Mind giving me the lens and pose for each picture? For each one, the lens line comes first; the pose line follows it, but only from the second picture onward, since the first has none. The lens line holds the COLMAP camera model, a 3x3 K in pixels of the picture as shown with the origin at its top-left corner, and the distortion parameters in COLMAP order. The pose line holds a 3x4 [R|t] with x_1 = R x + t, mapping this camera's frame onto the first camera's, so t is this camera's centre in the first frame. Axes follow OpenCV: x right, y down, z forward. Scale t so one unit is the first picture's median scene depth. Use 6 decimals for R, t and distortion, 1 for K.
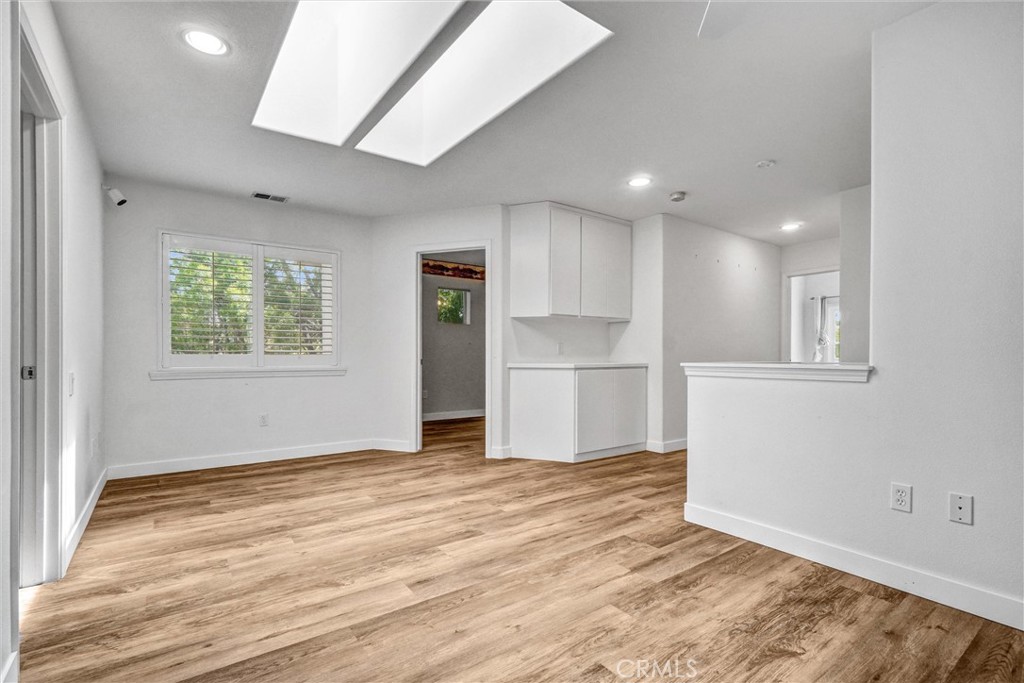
lens RADIAL K [[471.3, 0, 512.3], [0, 471.3, 350.0], [0, 0, 1]] dist [-0.001476, 0.000969]
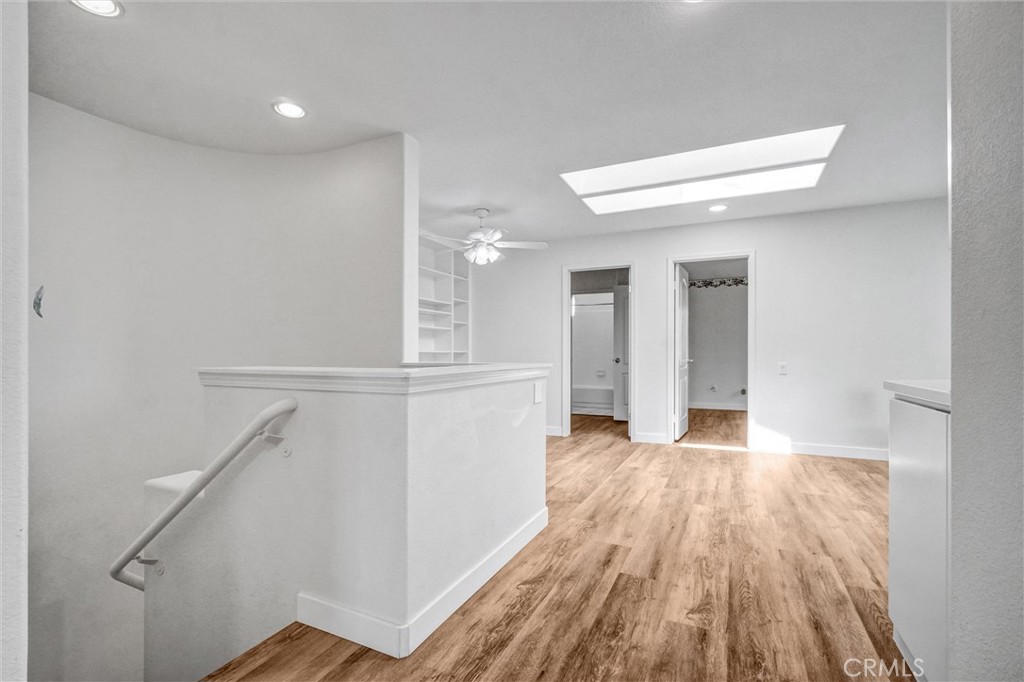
lens RADIAL K [[471.3, 0, 509.9], [0, 471.3, 347.9], [0, 0, 1]] dist [-0.001476, 0.000969]
pose [[-0.876000, -0.009533, -0.482218, 0.836308], [0.001073, 0.999764, -0.021715, 0.015360], [0.482311, -0.019540, -0.875782, 1.680901]]
